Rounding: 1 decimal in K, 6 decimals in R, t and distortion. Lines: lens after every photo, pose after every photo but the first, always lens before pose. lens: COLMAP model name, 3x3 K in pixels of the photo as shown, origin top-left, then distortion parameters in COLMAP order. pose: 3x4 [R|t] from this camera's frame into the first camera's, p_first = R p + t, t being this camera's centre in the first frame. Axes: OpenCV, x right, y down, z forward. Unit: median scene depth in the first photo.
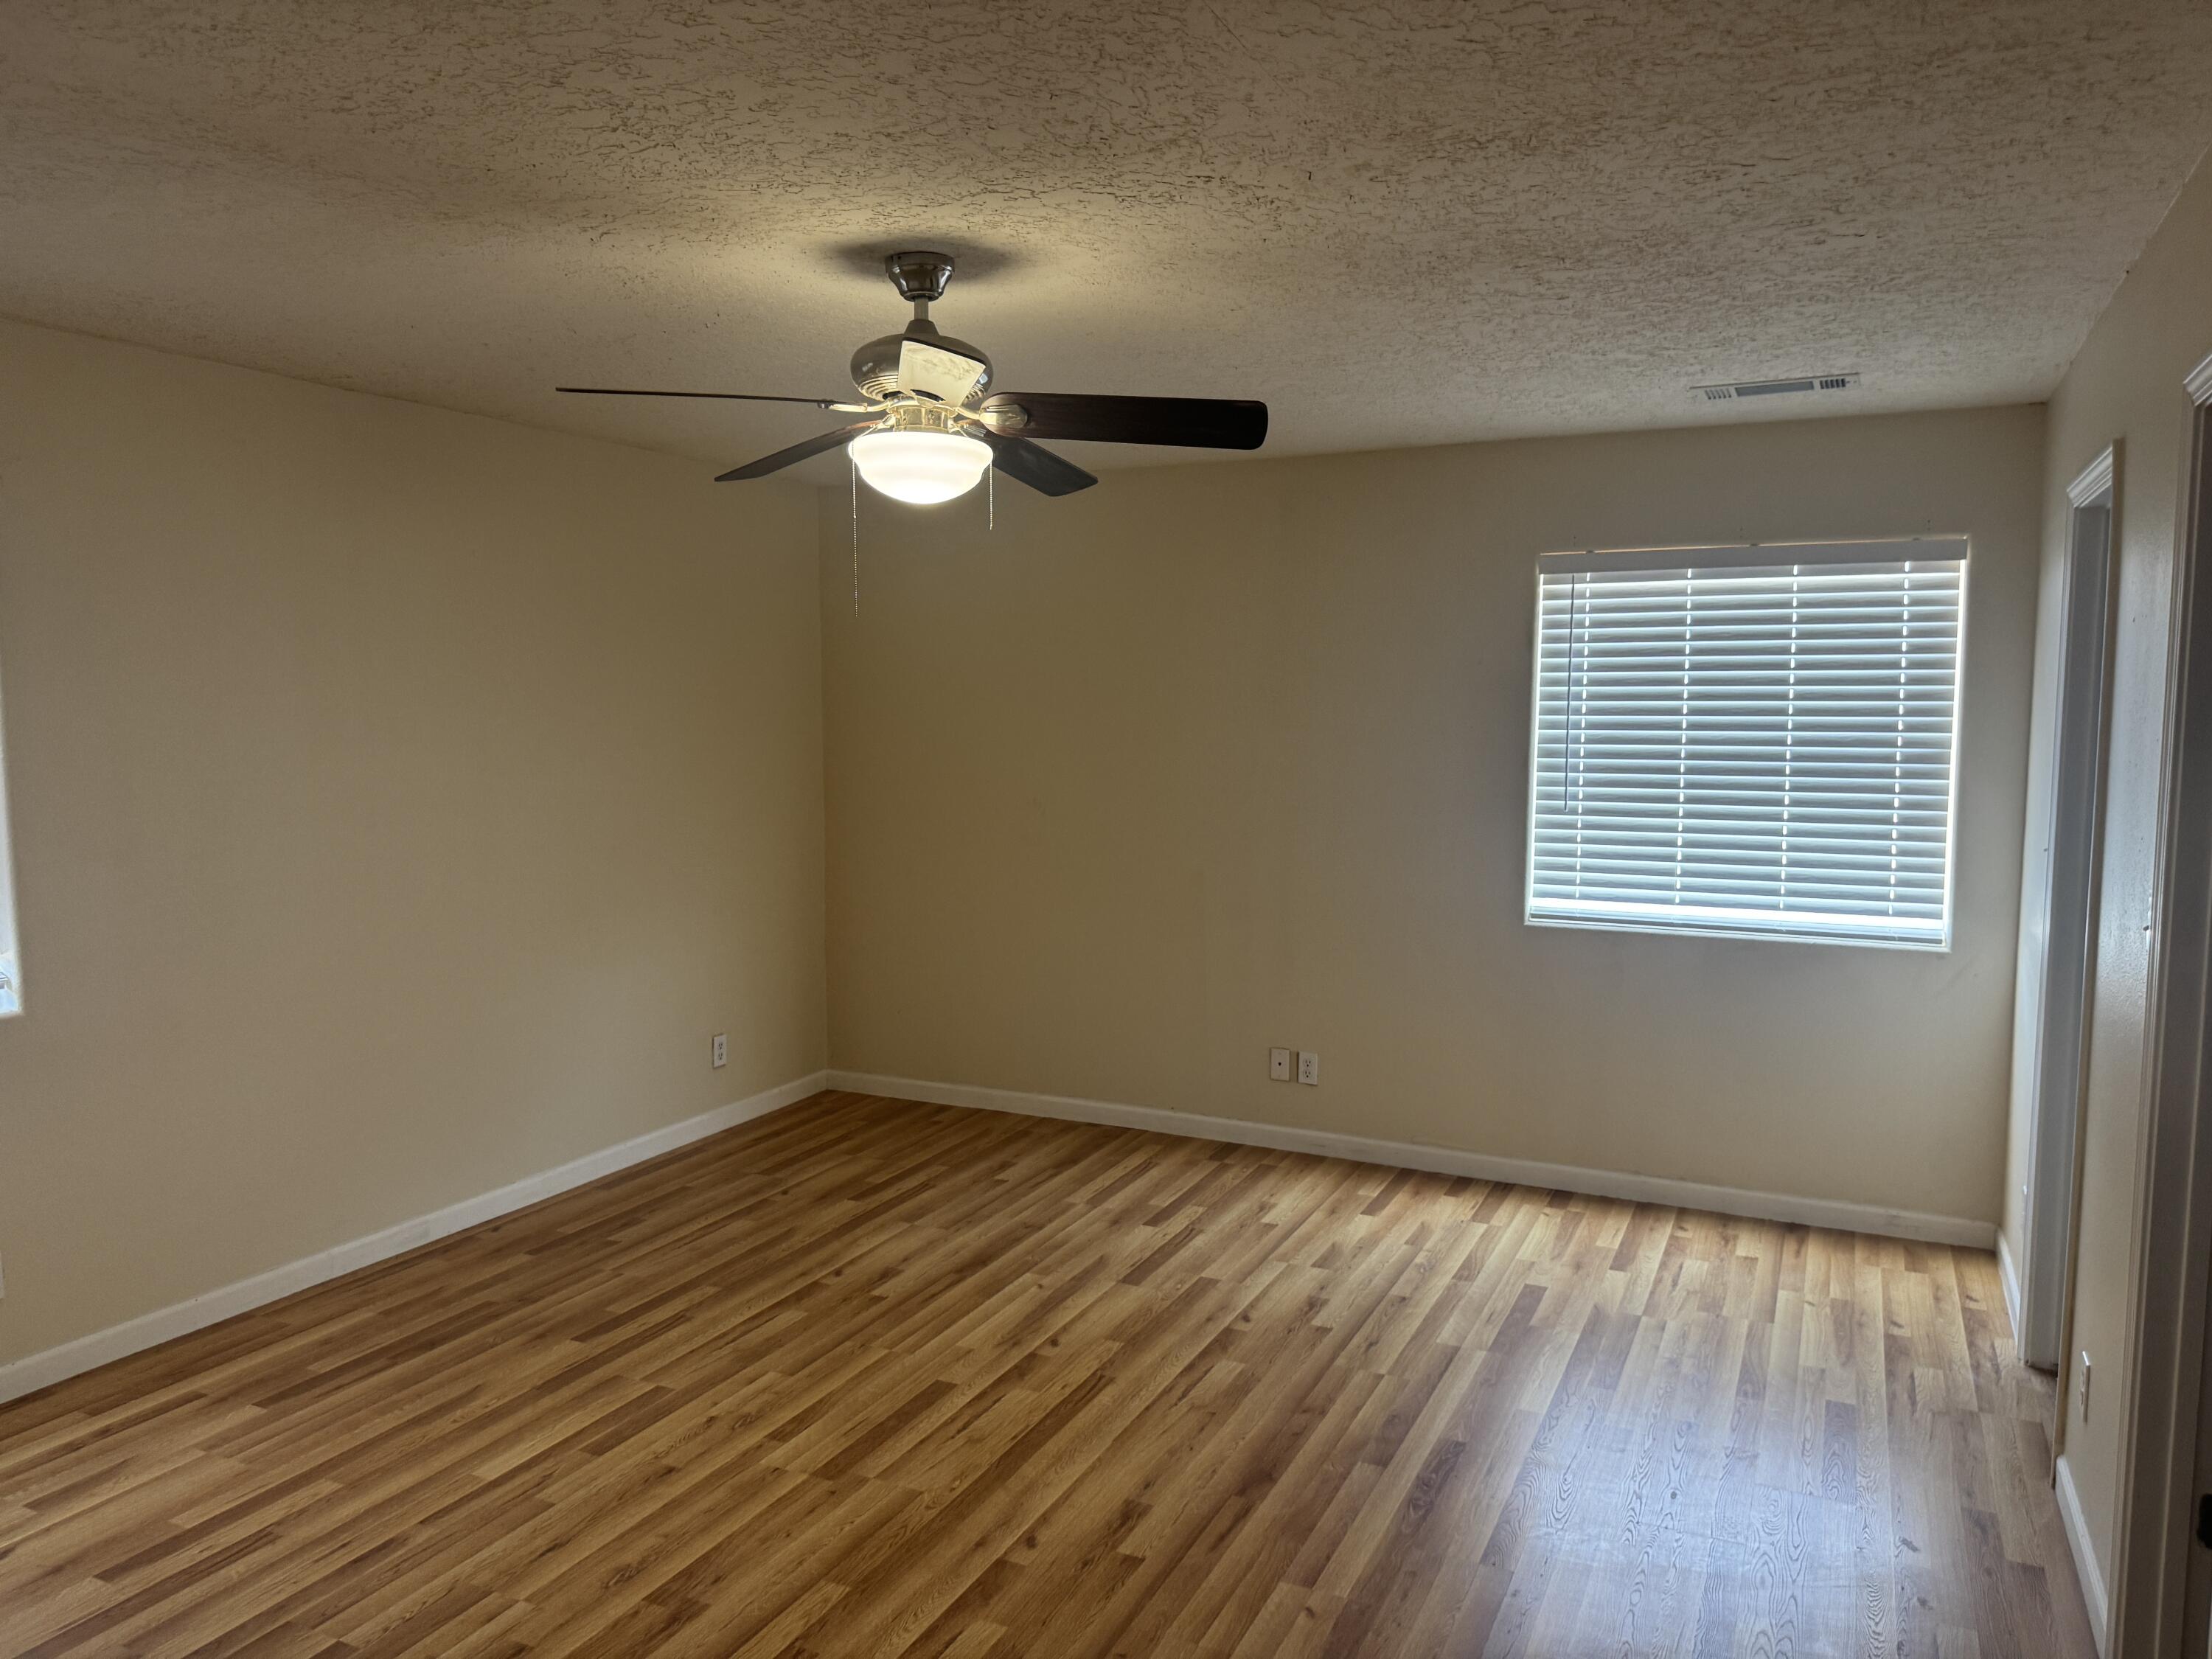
lens RADIAL K [[1585.6, 0, 1111.6], [0, 1585.6, 842.7], [0, 0, 1]] dist [0.002388, -0.005211]
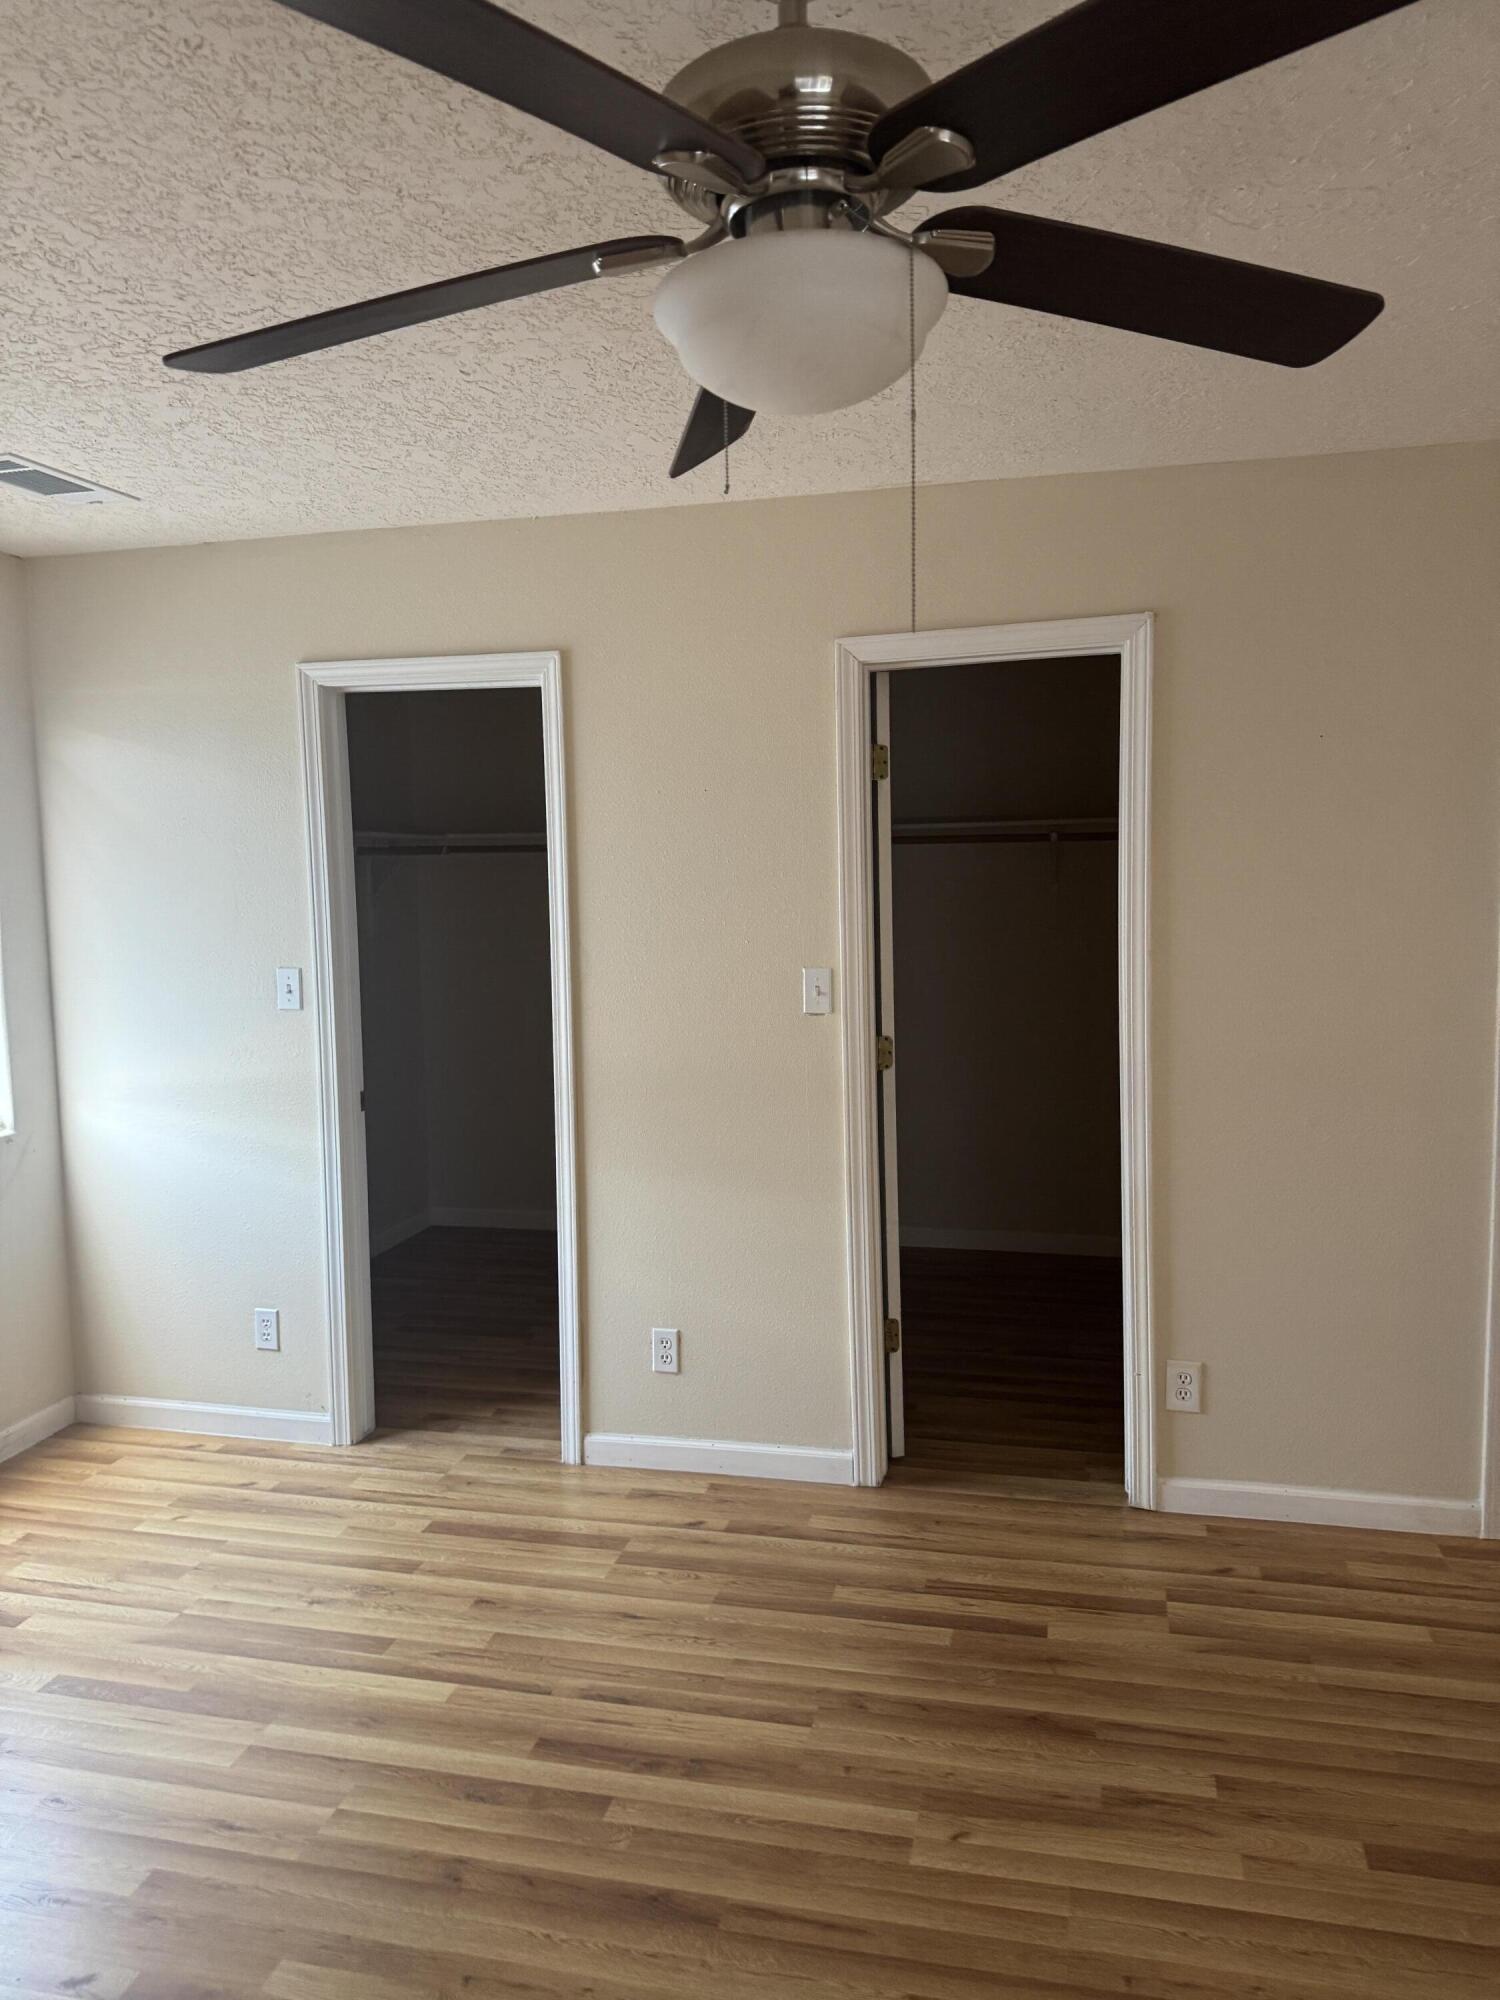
lens RADIAL K [[1433.6, 0, 759.5], [0, 1433.6, 984.9], [0, 0, 1]] dist [0.002388, -0.005211]
pose [[-0.197784, -0.084376, 0.976607, -0.418206], [0.103524, 0.988919, 0.106406, -0.067630], [-0.974764, 0.122148, -0.186857, 0.819609]]
